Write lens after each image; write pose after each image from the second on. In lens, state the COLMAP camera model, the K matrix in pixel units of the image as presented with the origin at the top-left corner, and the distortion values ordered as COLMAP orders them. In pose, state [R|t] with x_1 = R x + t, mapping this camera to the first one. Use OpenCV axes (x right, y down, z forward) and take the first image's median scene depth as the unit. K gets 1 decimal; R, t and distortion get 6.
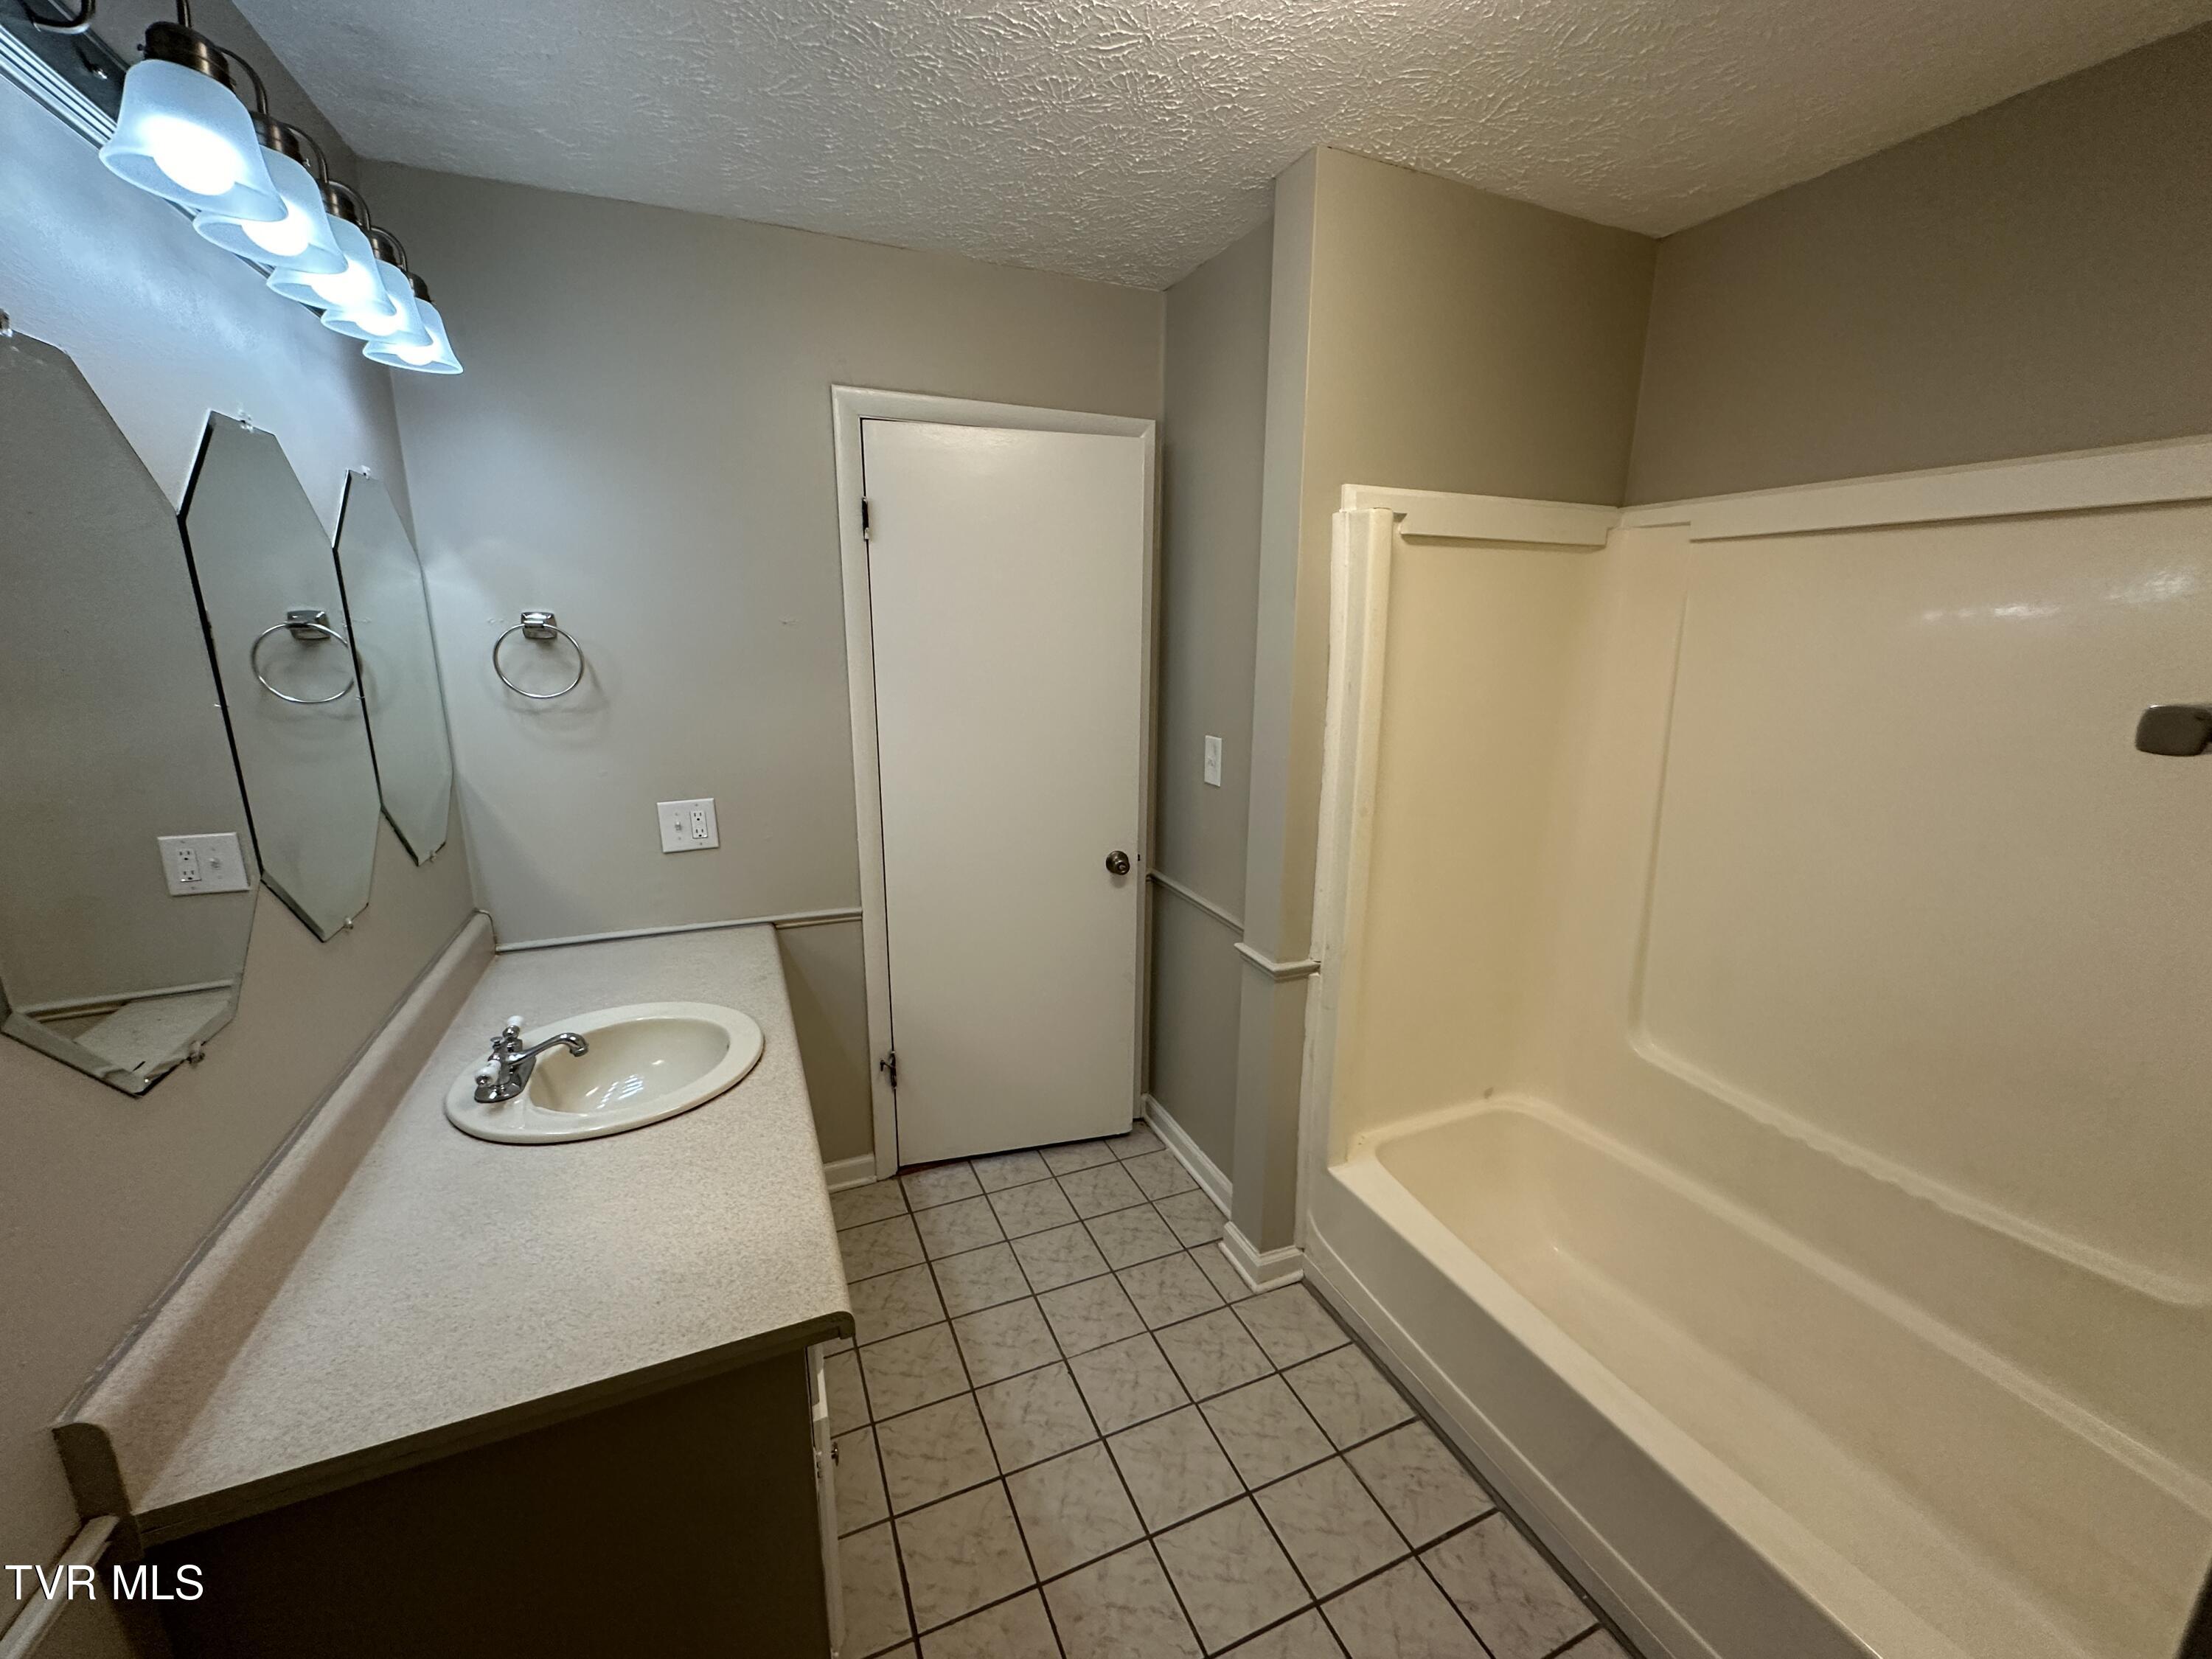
lens RADIAL K [[878.2, 0, 1106.0], [0, 878.2, 829.5], [0, 0, 1]] dist [-0.001818, 0.000155]
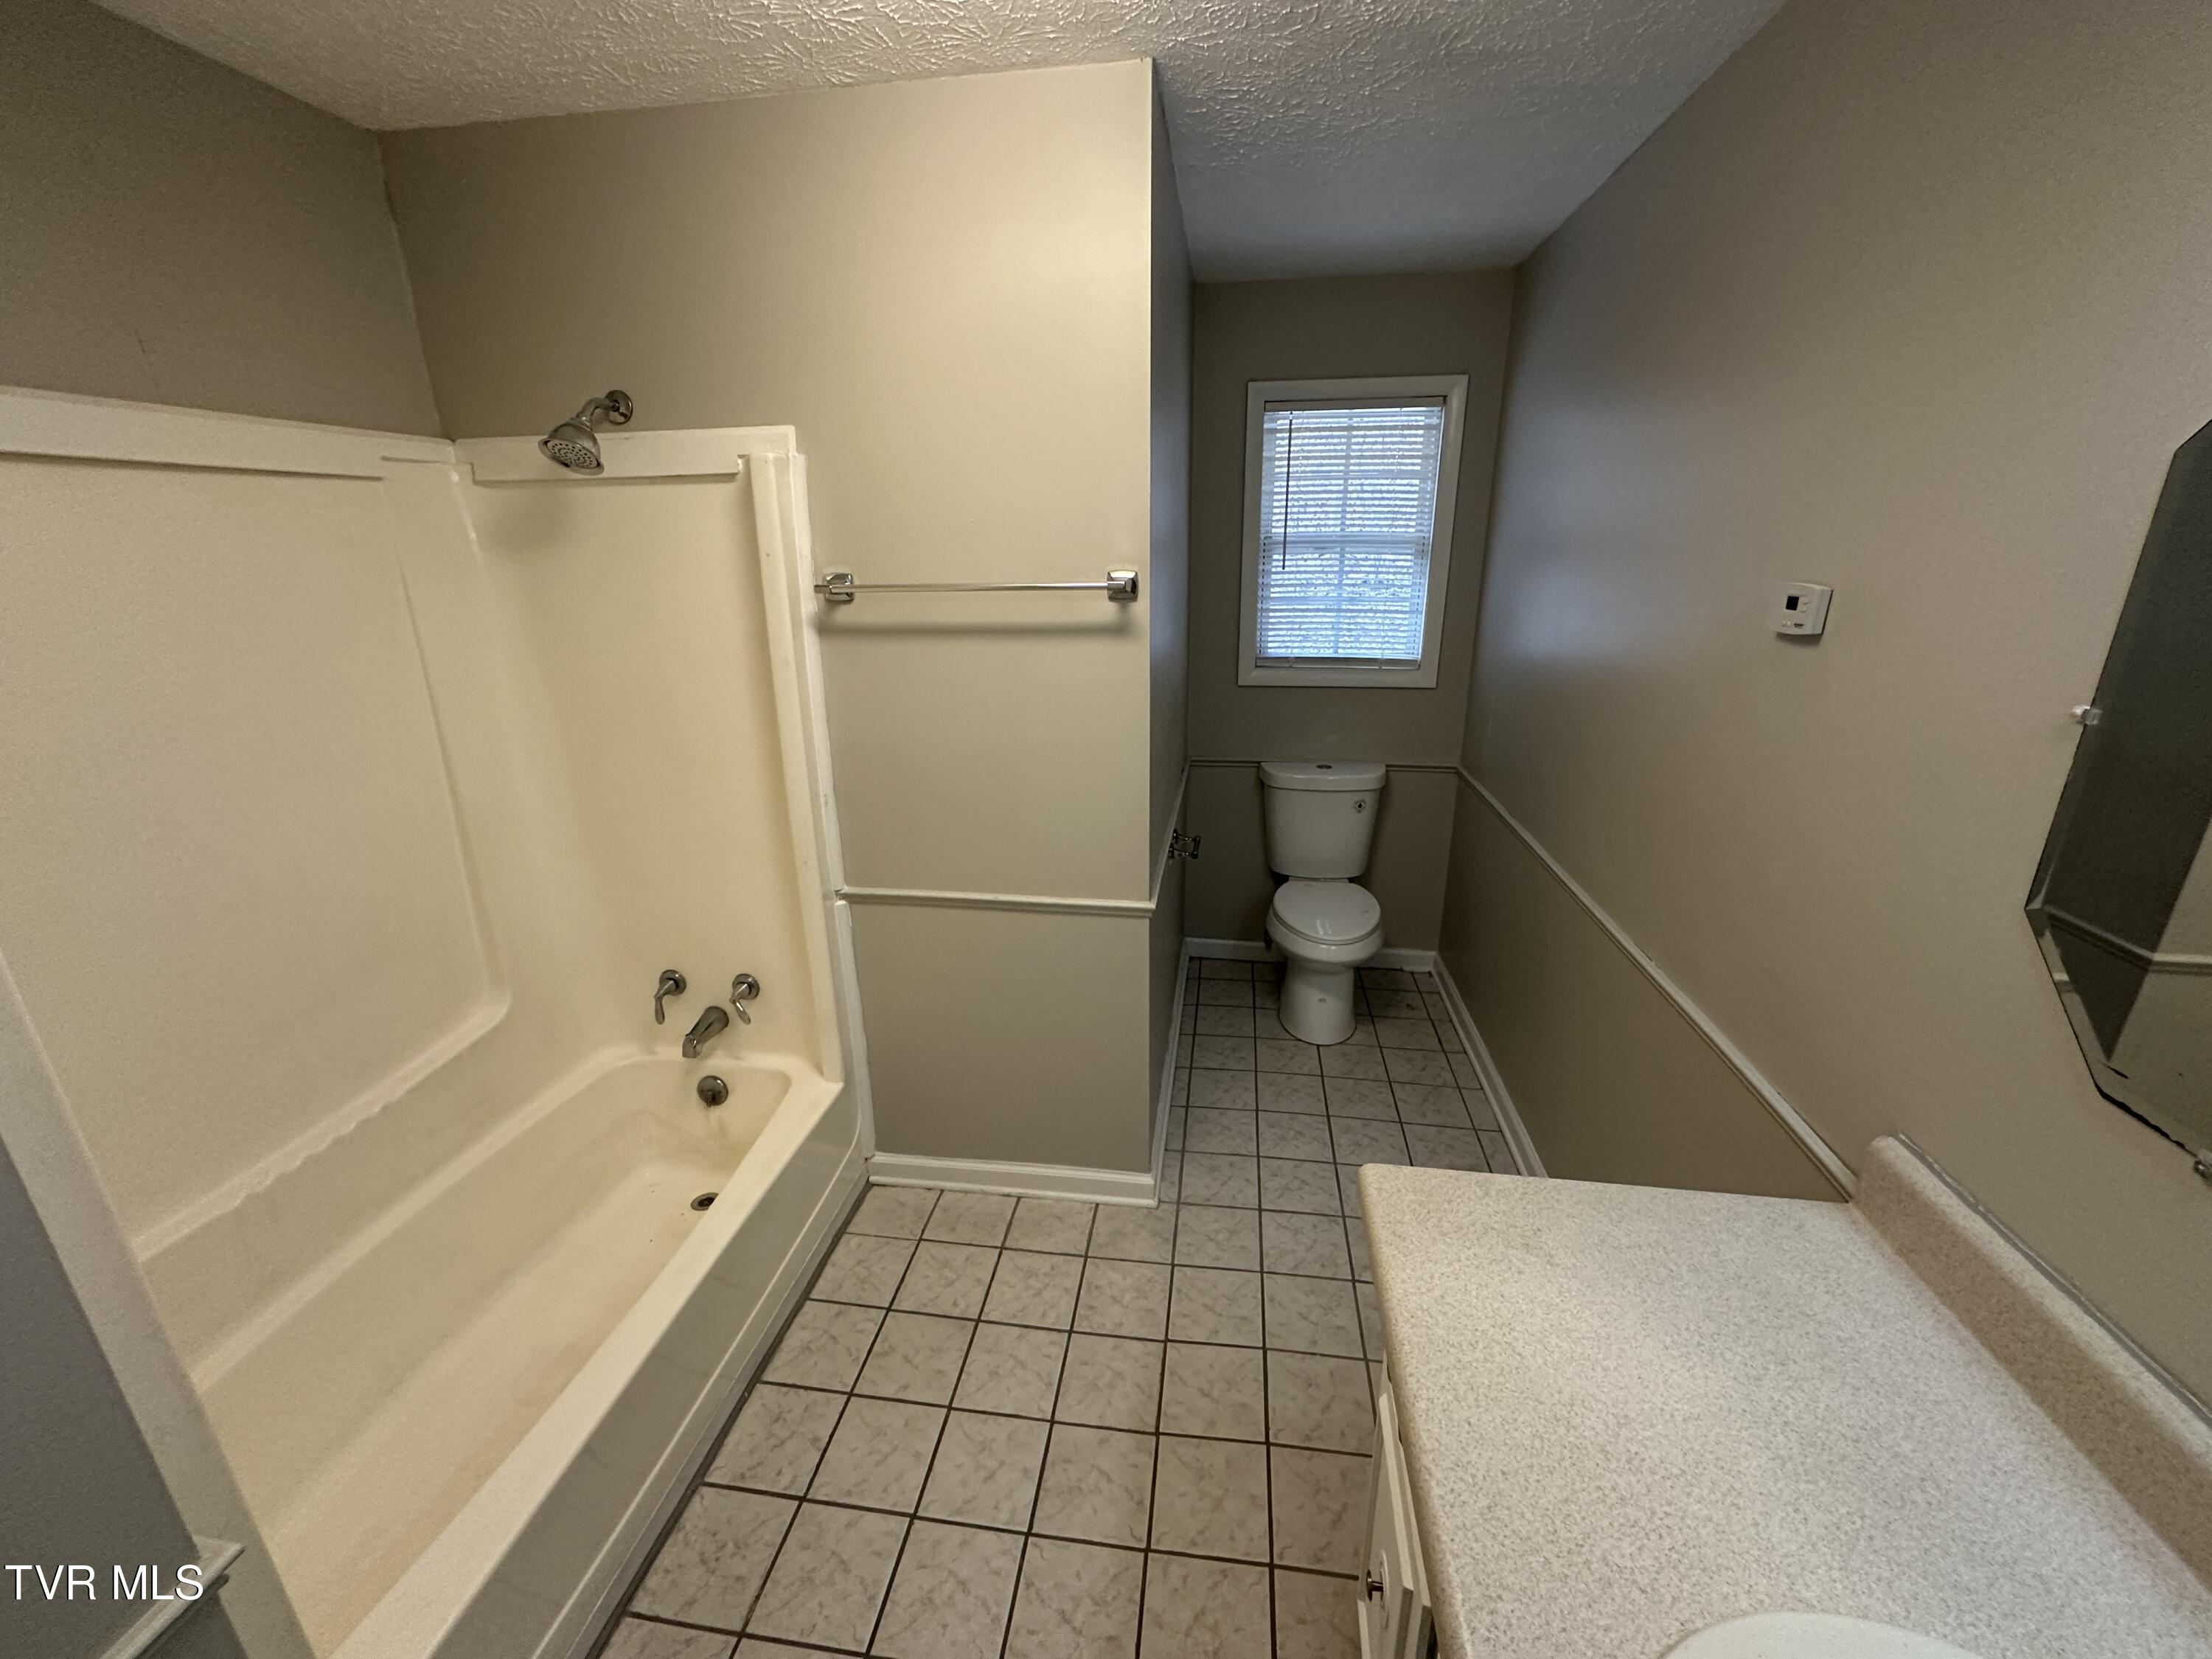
lens RADIAL K [[878.2, 0, 1106.0], [0, 878.2, 829.5], [0, 0, 1]] dist [-0.001818, 0.000155]
pose [[-0.851020, -0.160973, 0.499853, -0.360191], [0.123824, 0.863508, 0.488899, -0.330968], [-0.510326, 0.477956, -0.714930, 1.256769]]
